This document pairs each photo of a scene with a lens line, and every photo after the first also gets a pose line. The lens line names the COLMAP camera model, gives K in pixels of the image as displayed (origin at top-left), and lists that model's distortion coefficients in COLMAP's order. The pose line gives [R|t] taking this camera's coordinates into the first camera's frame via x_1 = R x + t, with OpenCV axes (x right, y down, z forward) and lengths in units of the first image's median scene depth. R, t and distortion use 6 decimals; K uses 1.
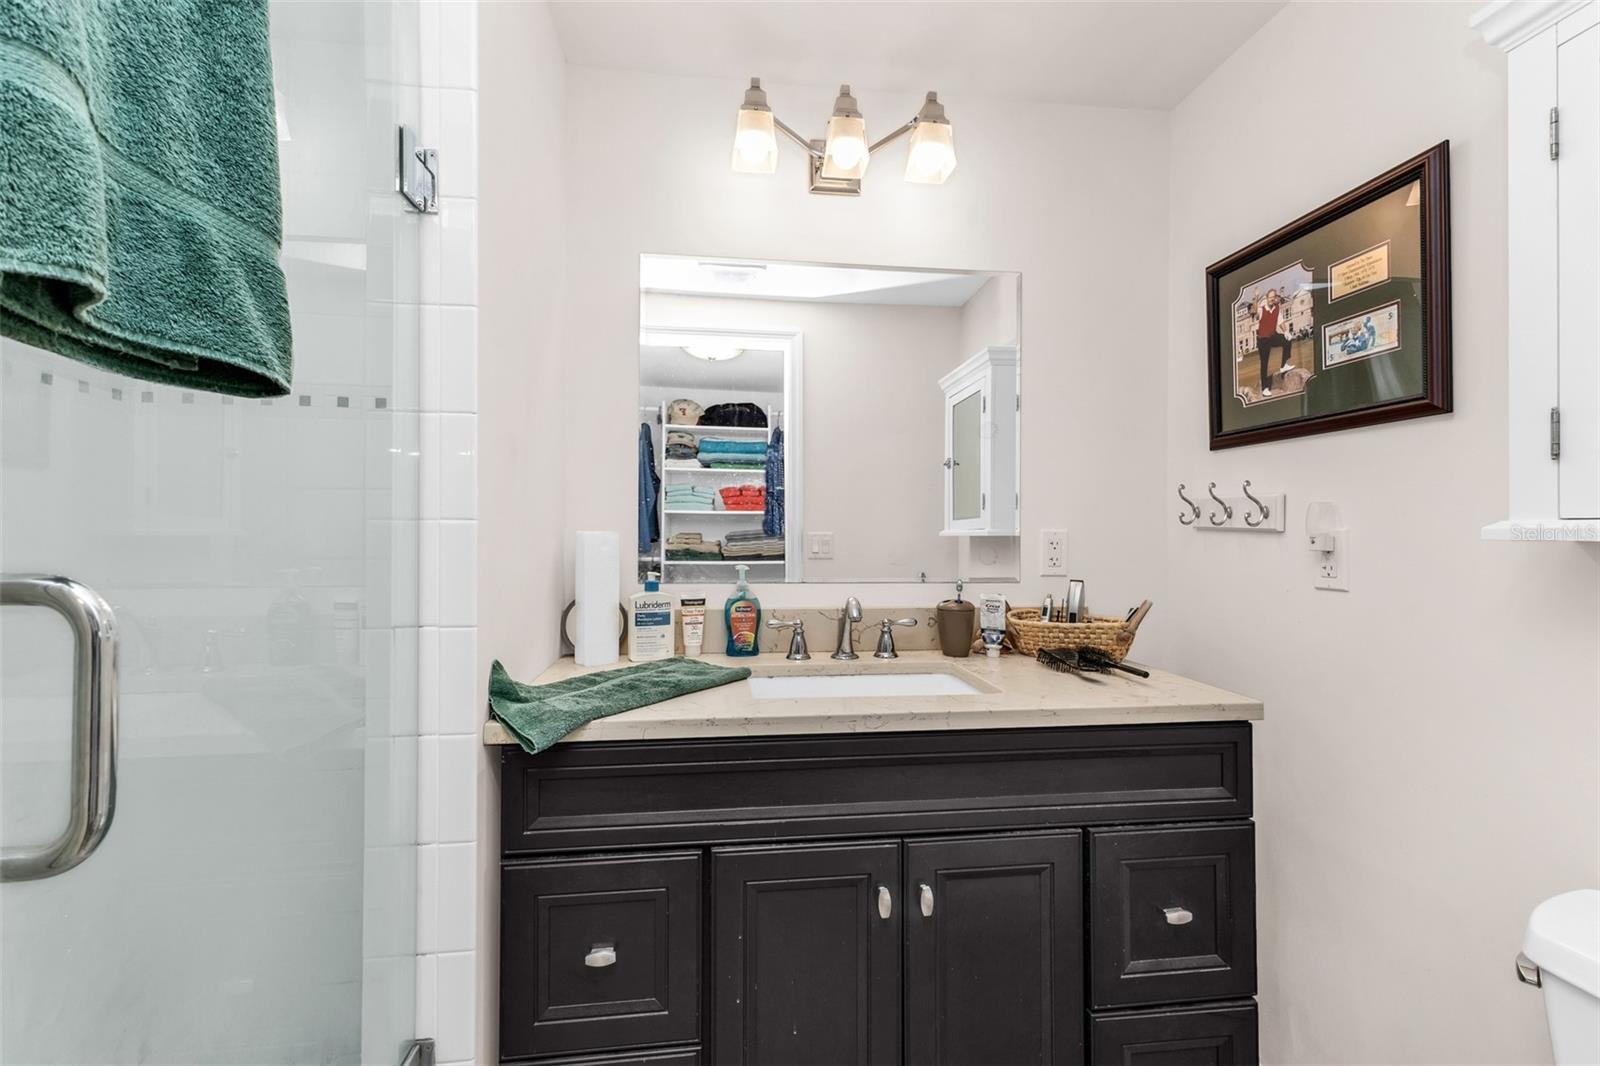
lens RADIAL K [[692.0, 0, 795.8], [0, 692.0, 533.4], [0, 0, 1]] dist [0.007846, -0.002193]
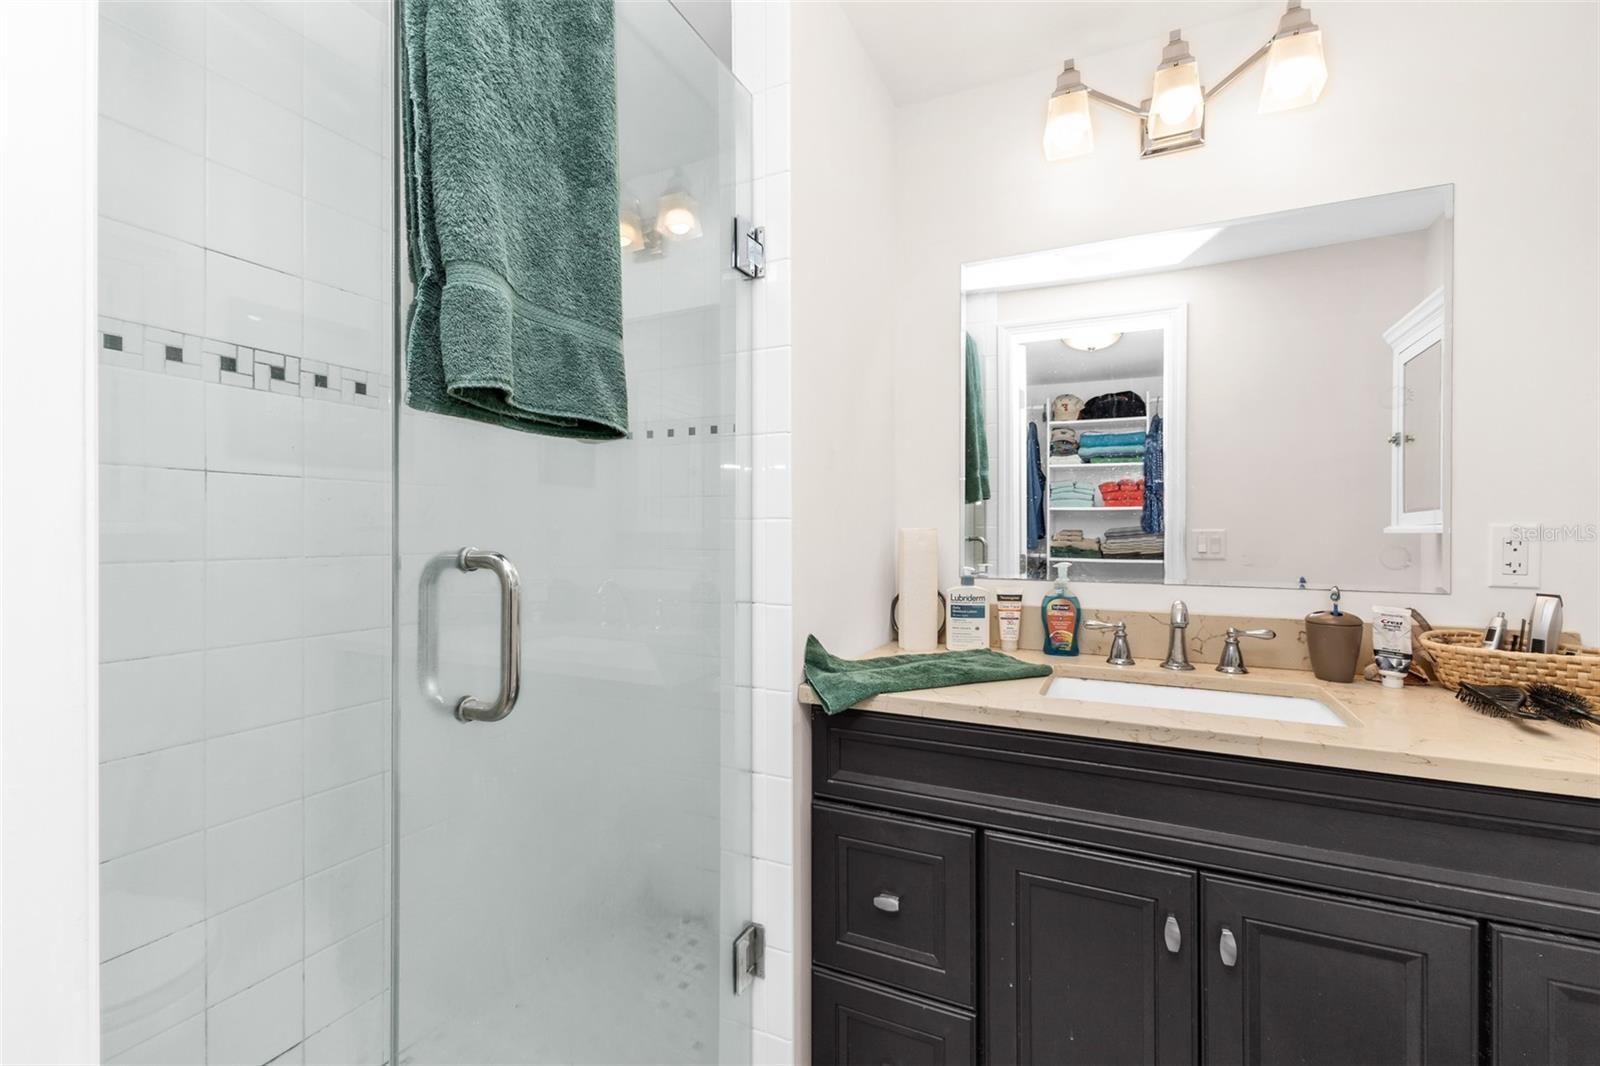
lens RADIAL K [[692.0, 0, 808.7], [0, 692.0, 536.8], [0, 0, 1]] dist [0.007846, -0.002193]
pose [[0.845227, 0.002936, -0.534399, 0.208645], [0.000847, 0.999976, 0.006834, 0.003307], [0.534406, -0.006229, 0.845205, -0.023976]]
